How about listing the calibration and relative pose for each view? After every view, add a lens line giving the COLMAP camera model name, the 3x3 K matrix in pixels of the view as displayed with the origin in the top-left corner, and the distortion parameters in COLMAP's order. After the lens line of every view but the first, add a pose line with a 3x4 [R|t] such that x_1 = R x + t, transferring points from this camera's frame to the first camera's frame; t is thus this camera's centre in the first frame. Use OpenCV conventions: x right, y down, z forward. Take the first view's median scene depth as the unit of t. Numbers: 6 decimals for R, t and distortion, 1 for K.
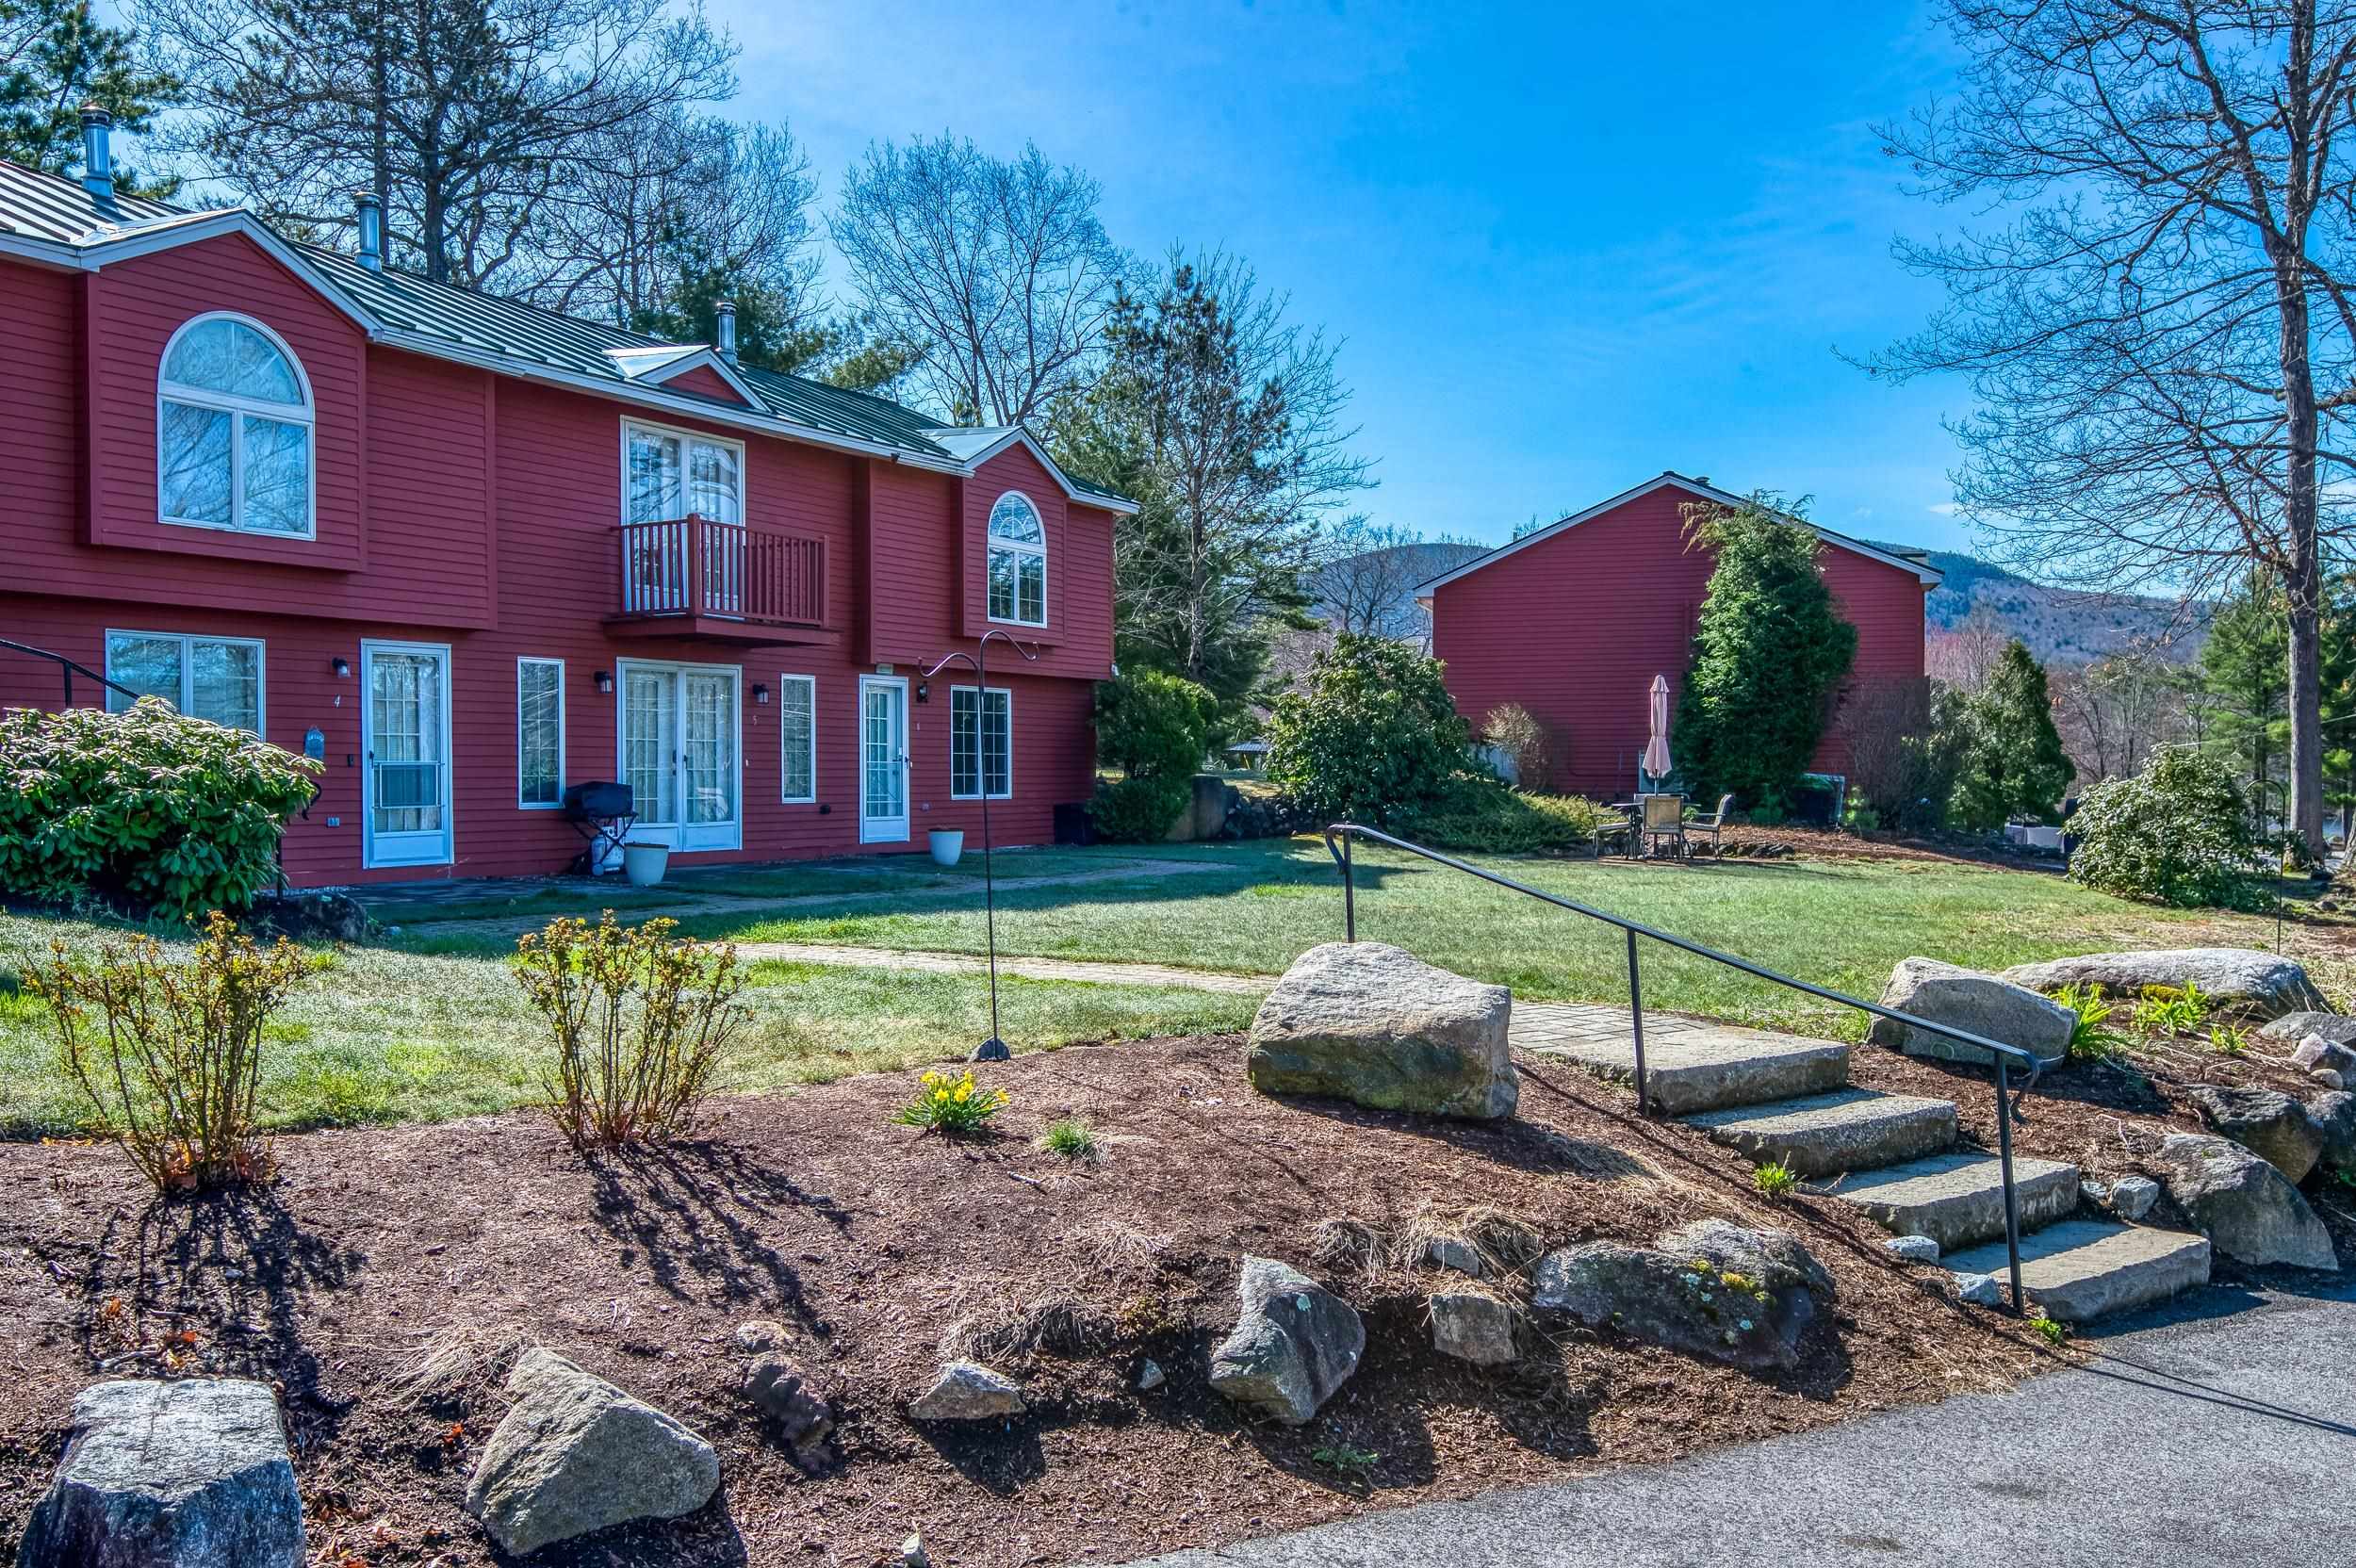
lens RADIAL K [[1937.7, 0, 1178.0], [0, 1937.7, 784.0], [0, 0, 1]] dist [0.005555, 0.003562]
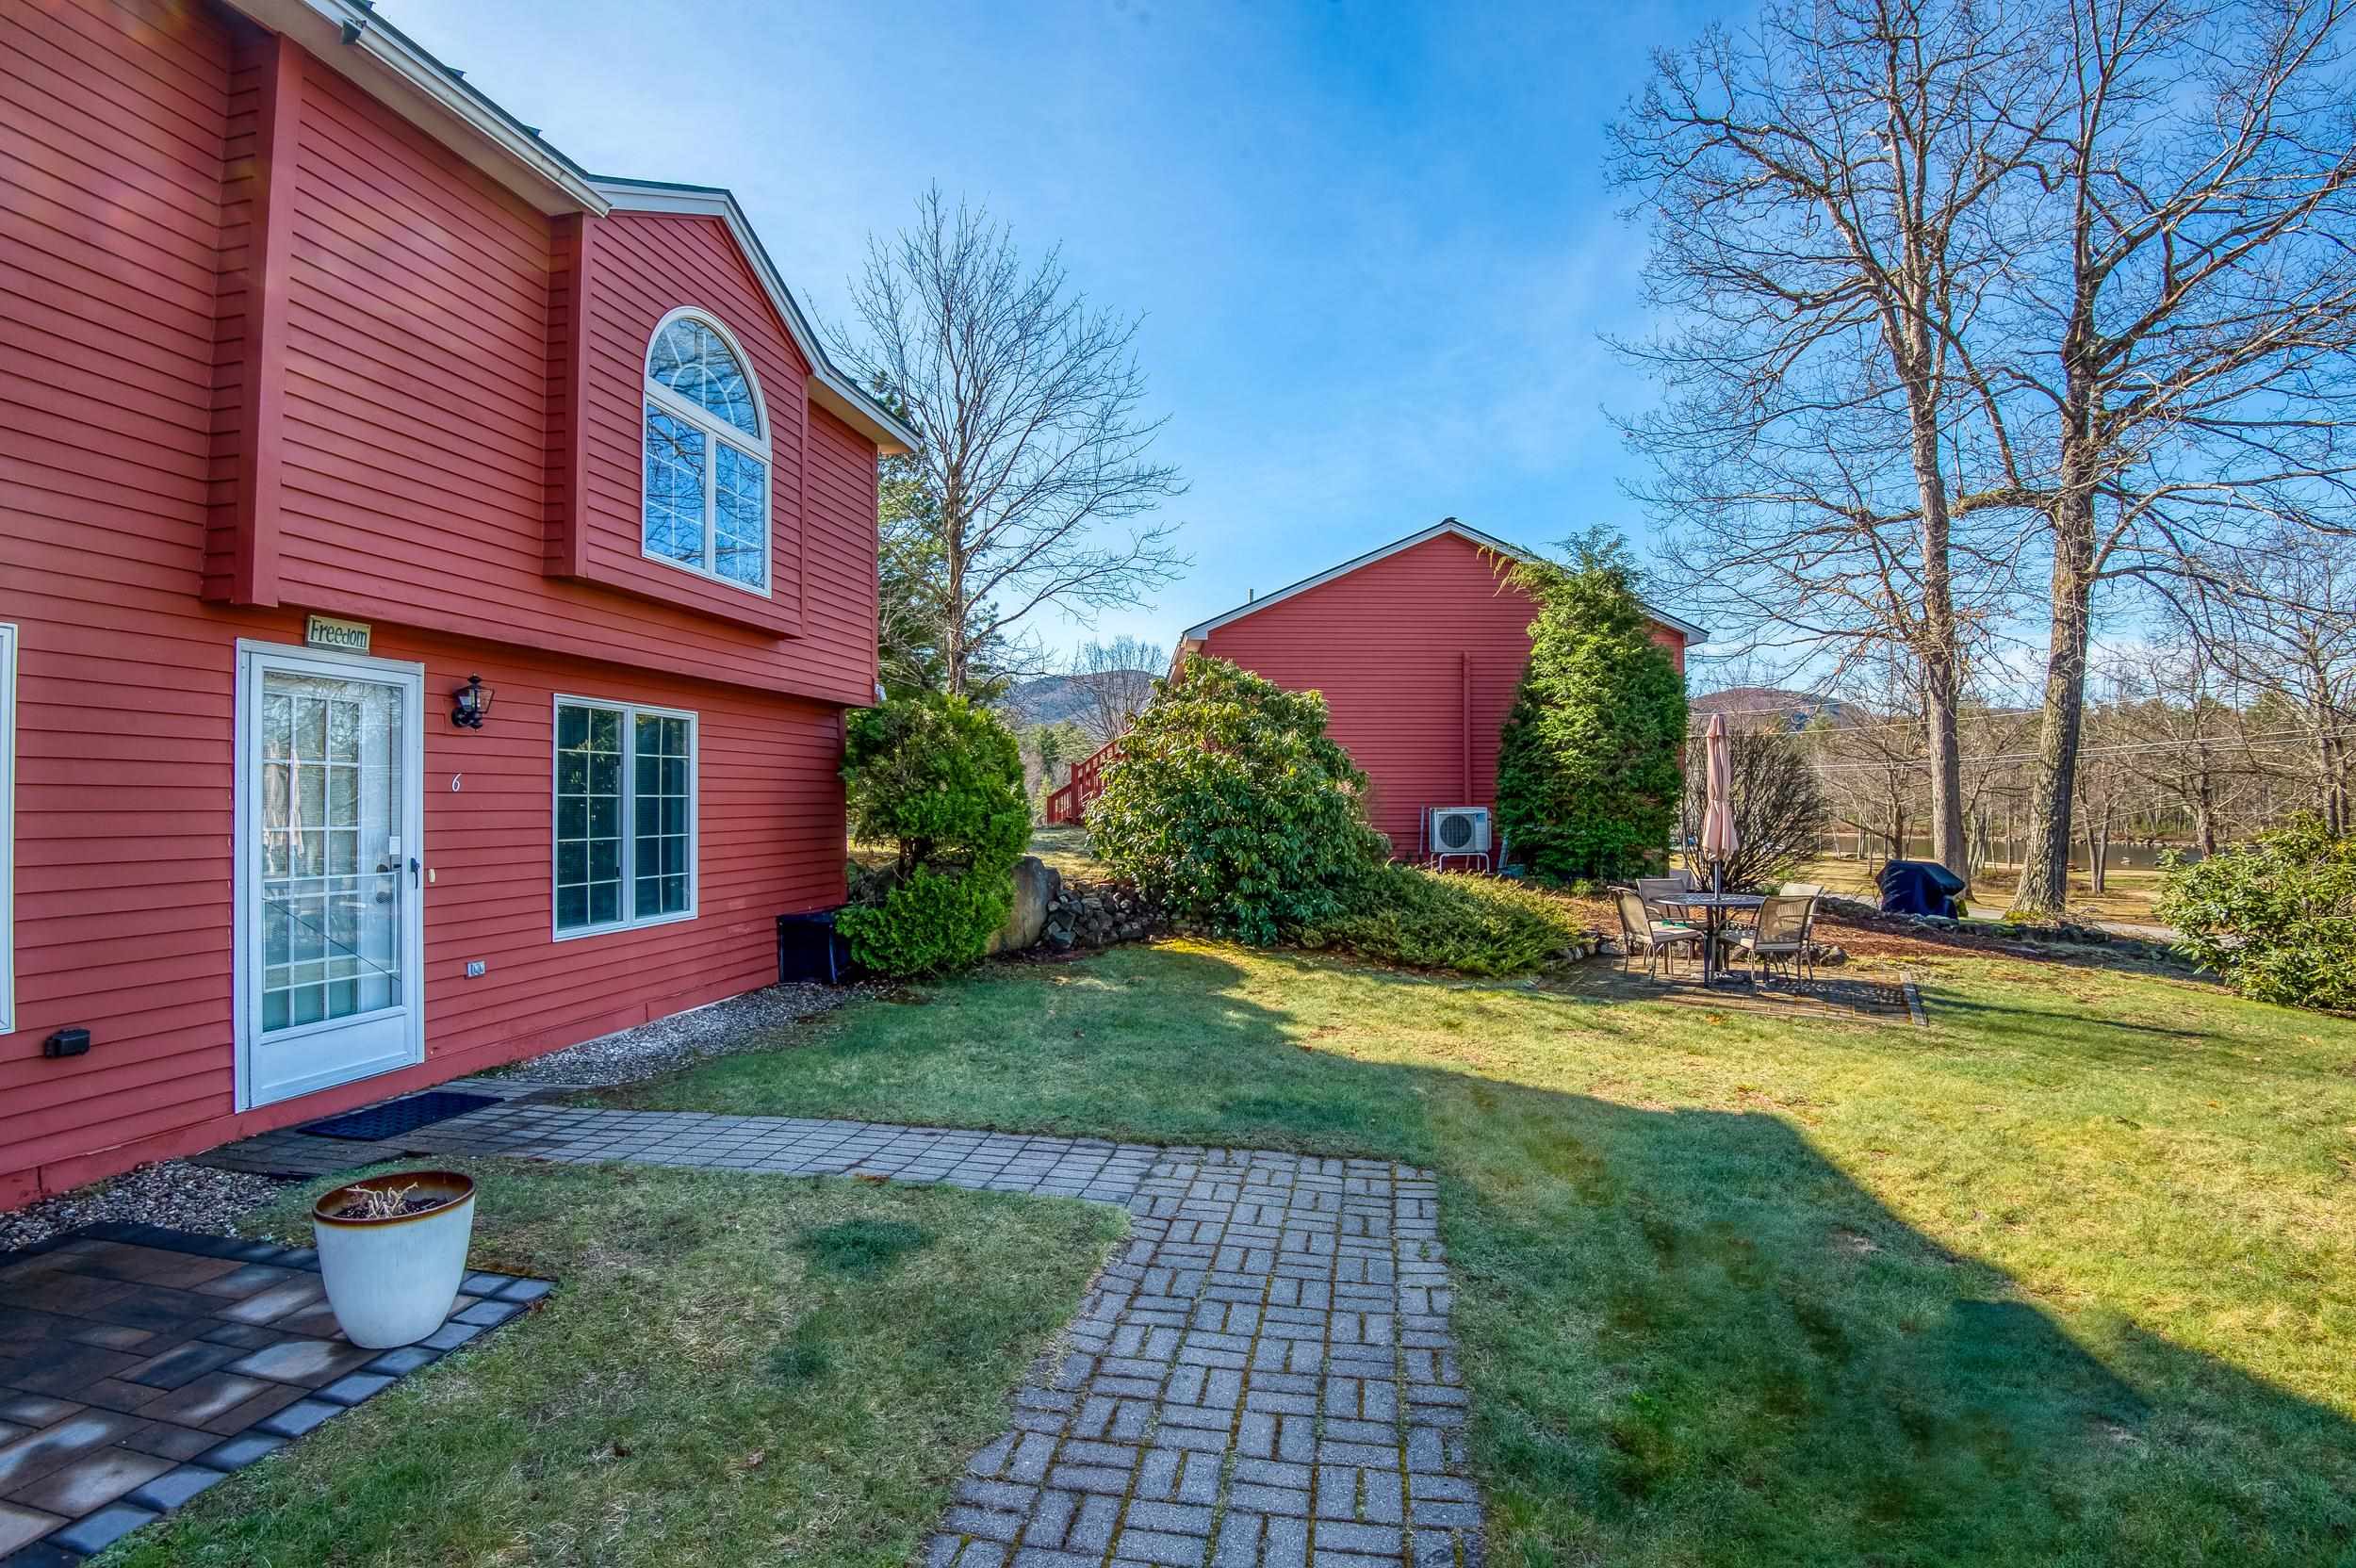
lens RADIAL K [[1096.2, 0, 1192.6], [0, 1096.2, 780.6], [0, 0, 1]] dist [-0.002819, -0.026451]
pose [[0.946446, 0.005187, 0.322819, -0.049833], [0.002953, 0.999690, -0.024721, -0.020410], [-0.322847, 0.024350, 0.946138, 0.616727]]
